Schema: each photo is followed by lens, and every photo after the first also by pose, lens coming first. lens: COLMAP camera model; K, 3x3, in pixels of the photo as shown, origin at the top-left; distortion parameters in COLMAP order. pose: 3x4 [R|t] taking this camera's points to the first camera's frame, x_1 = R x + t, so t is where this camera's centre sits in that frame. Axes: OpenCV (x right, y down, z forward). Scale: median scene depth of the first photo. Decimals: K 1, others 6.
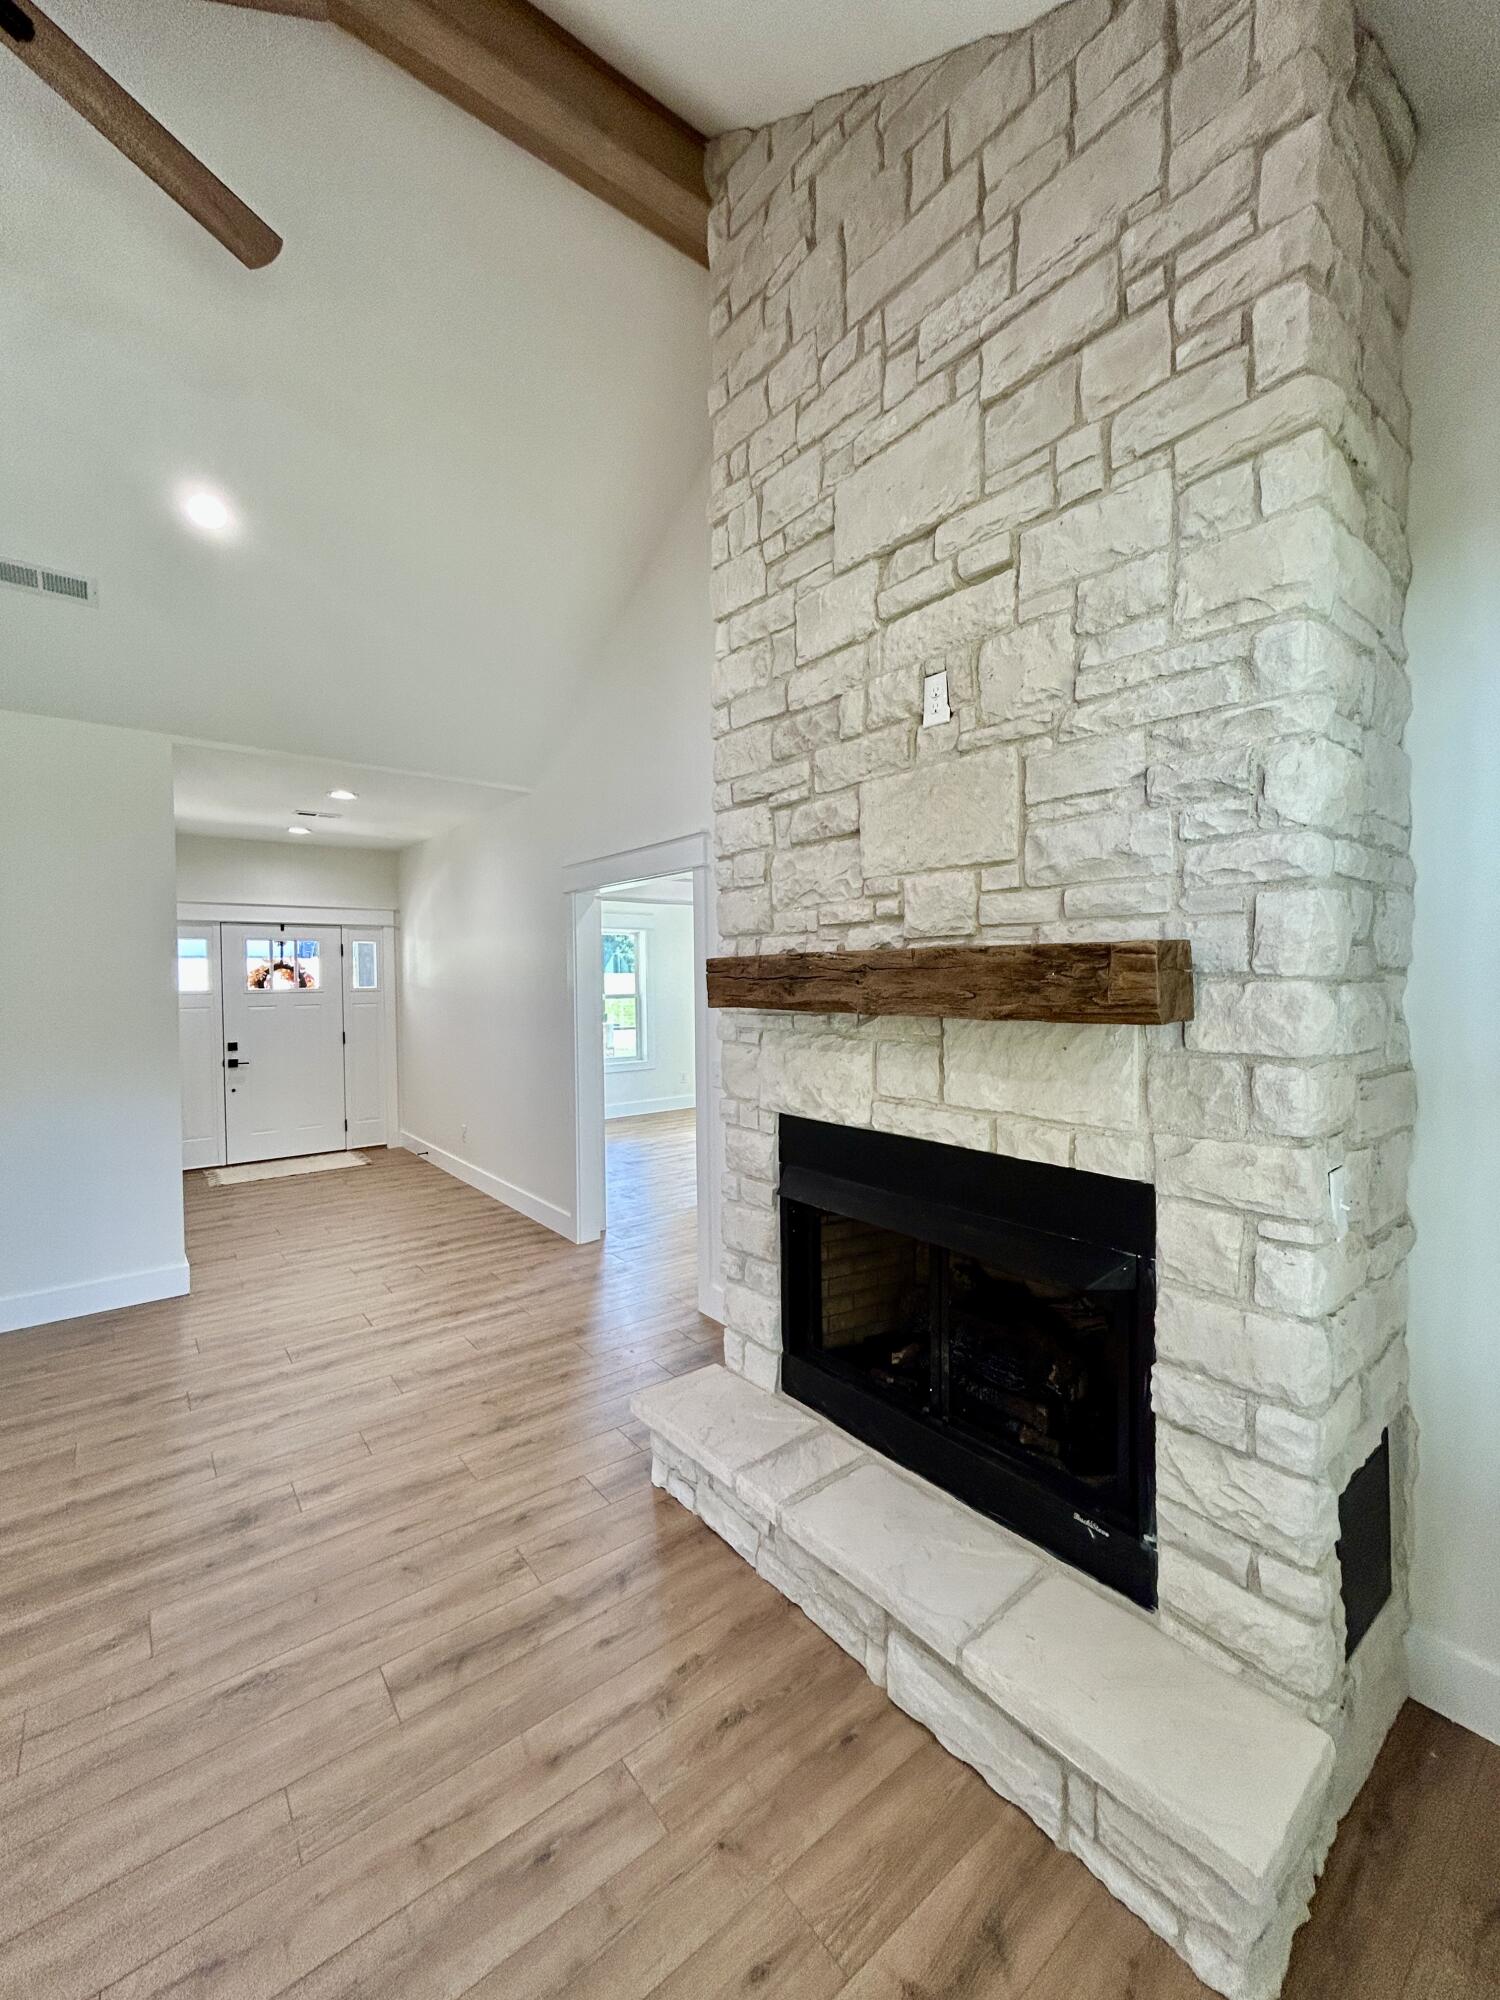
lens RADIAL K [[807.2, 0, 757.3], [0, 807.2, 989.8], [0, 0, 1]] dist [-0.002664, 0.001206]
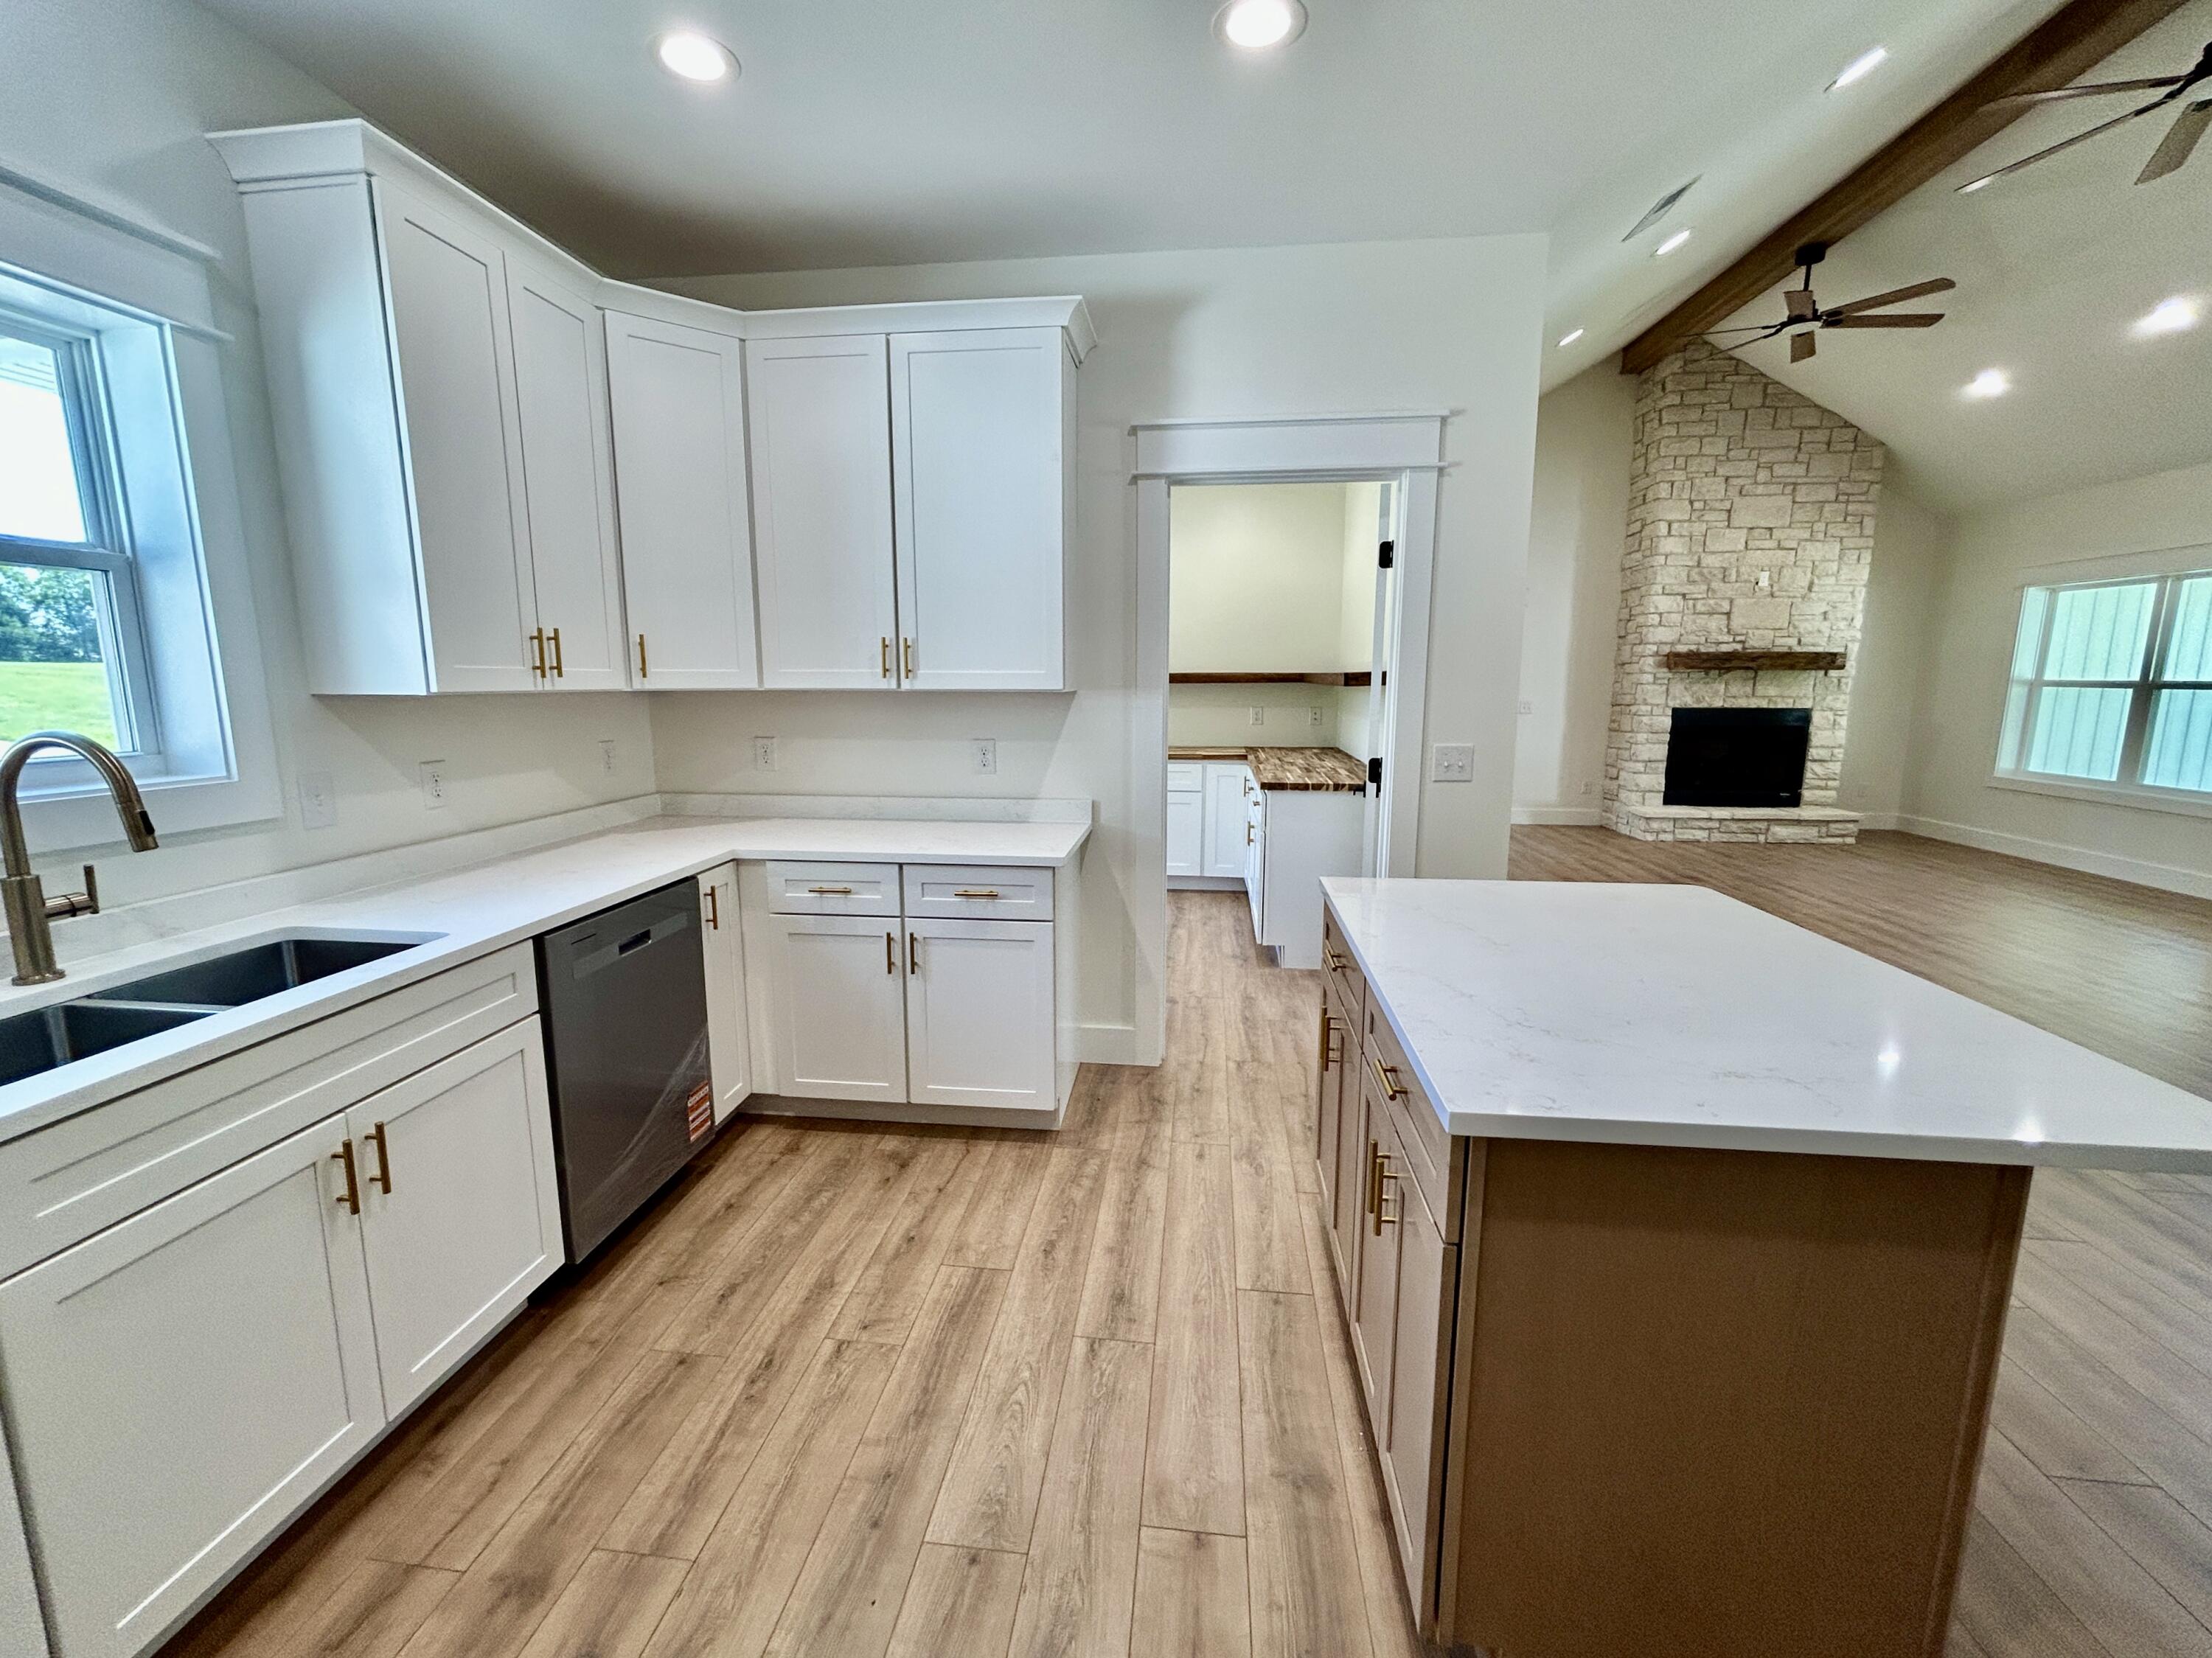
lens RADIAL K [[892.7, 0, 1089.9], [0, 892.7, 824.2], [0, 0, 1]] dist [-0.002664, 0.001206]
pose [[0.716256, -0.101705, 0.690386, -4.818555], [0.002720, 0.989722, 0.142979, 0.135740], [-0.697832, -0.100532, 0.709171, 0.203042]]
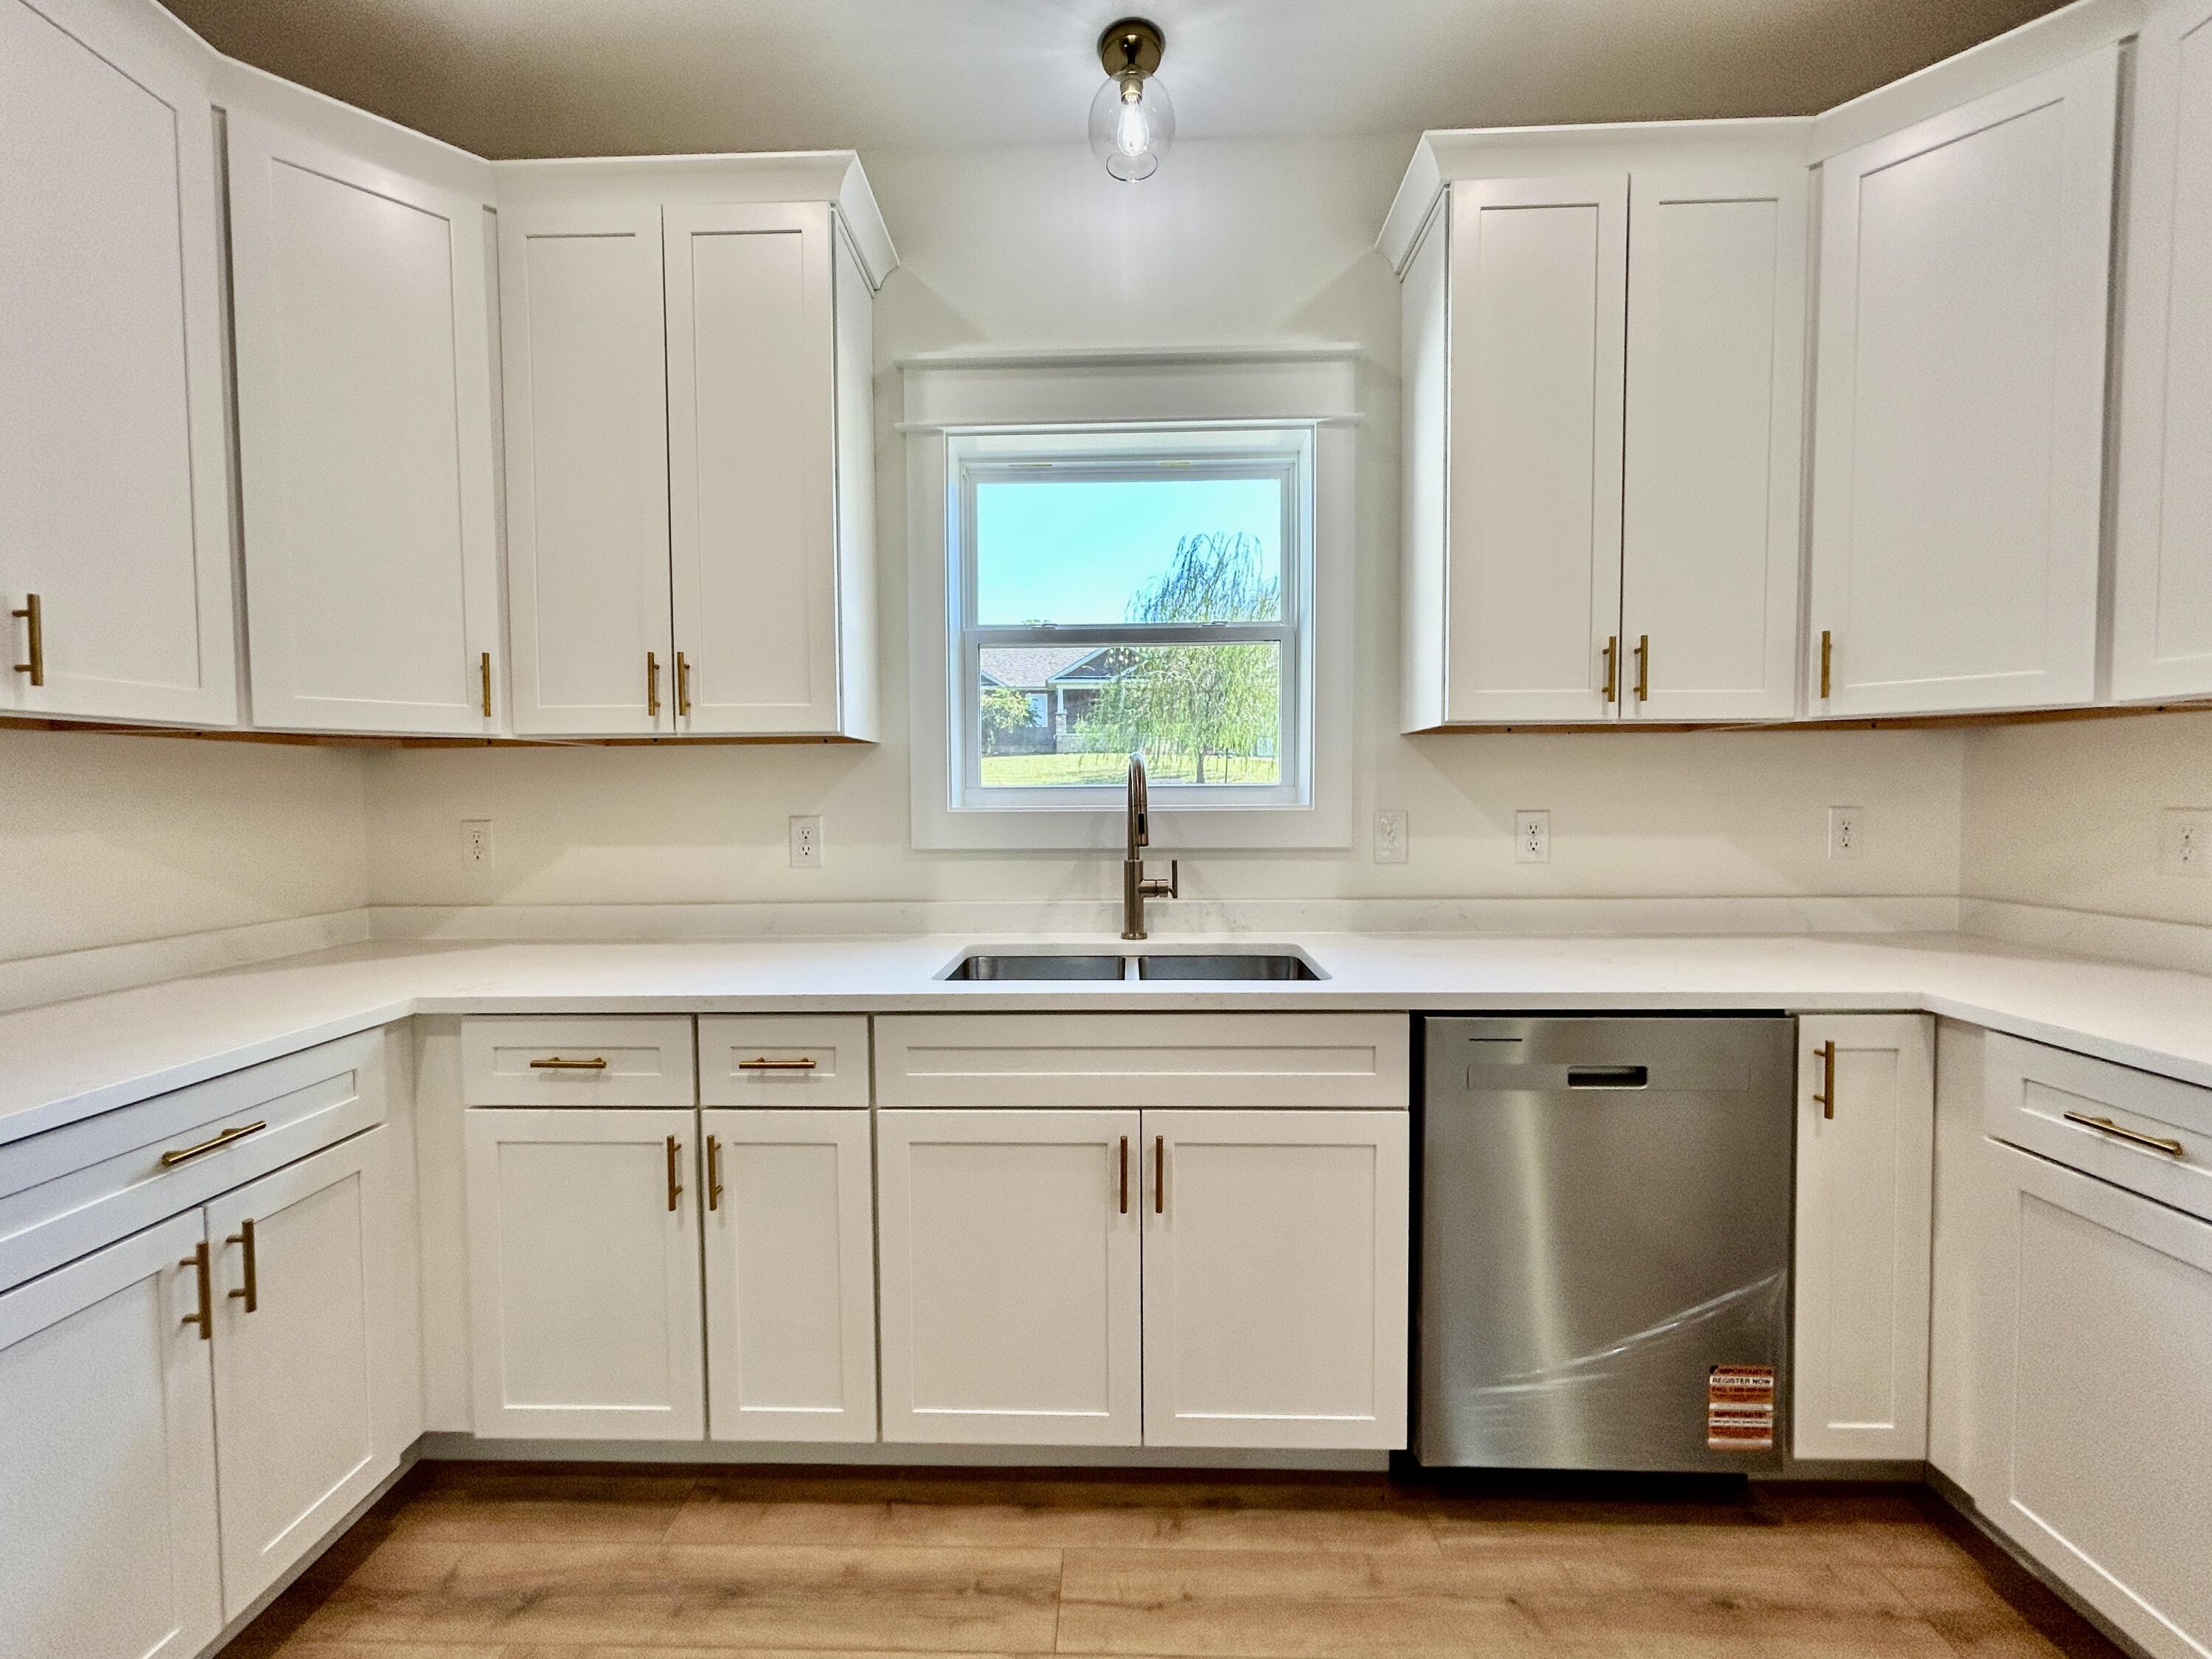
lens RADIAL K [[892.8, 0, 1095.6], [0, 892.8, 828.0], [0, 0, 1]] dist [-0.002664, 0.001206]
pose [[0.762414, 0.028028, -0.646482, -4.308191], [-0.007825, 0.999388, 0.034100, 0.212384], [0.647042, -0.020940, 0.762167, 0.546698]]
